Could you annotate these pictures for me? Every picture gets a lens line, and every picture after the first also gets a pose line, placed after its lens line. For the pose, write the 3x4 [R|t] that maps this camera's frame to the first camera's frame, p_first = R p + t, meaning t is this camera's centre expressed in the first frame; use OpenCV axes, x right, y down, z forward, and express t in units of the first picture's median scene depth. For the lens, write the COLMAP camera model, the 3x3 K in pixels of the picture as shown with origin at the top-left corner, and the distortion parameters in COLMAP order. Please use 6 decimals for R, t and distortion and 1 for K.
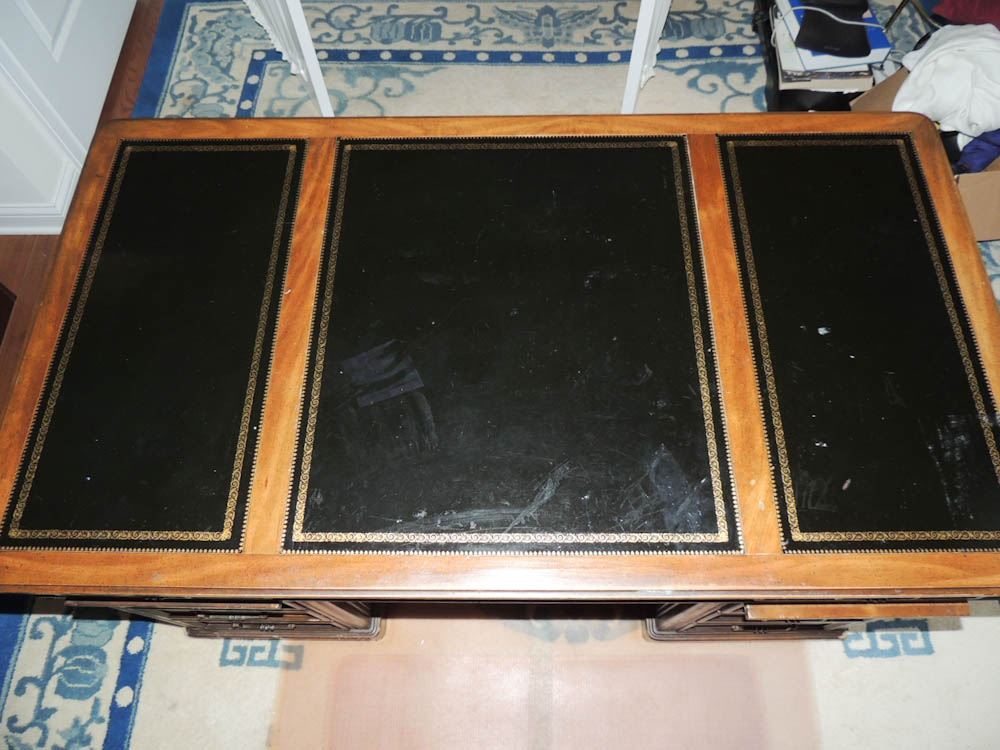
lens RADIAL K [[714.2, 0, 500.0], [0, 714.2, 375.0], [0, 0, 1]] dist [-0.004637, -0.000551]
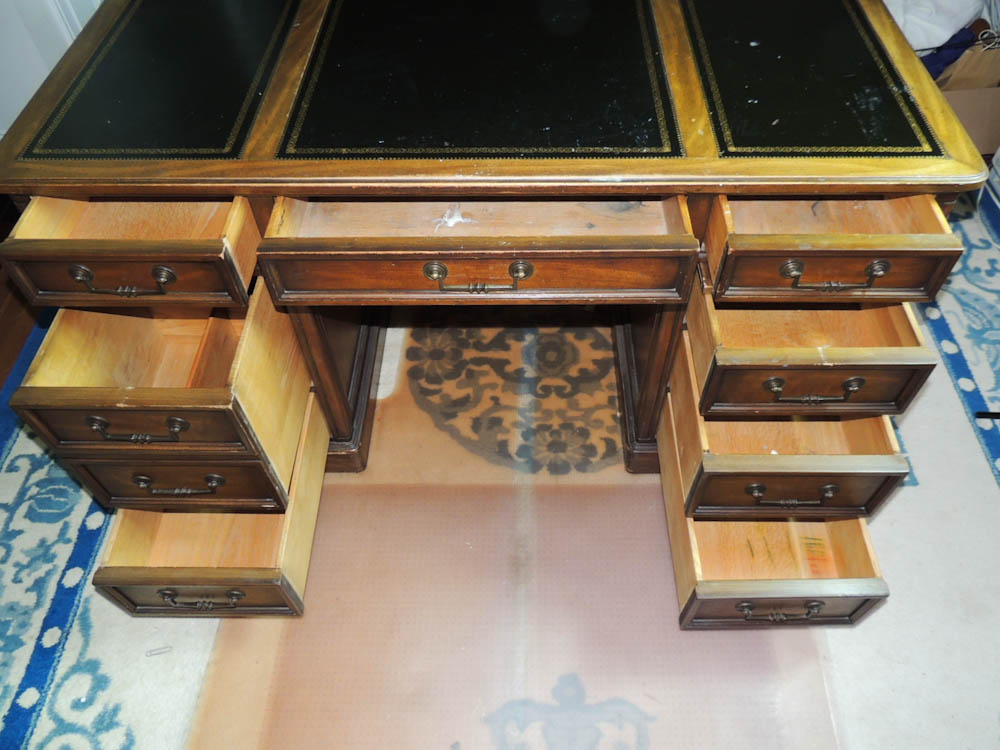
lens RADIAL K [[748.3, 0, 511.4], [0, 748.3, 376.2], [0, 0, 1]] dist [-0.004925, -0.003547]
pose [[0.999950, 0.008706, 0.004925, 0.036293], [-0.007408, 0.975427, -0.220197, 0.485684], [-0.006721, 0.220150, 0.975443, -0.044288]]
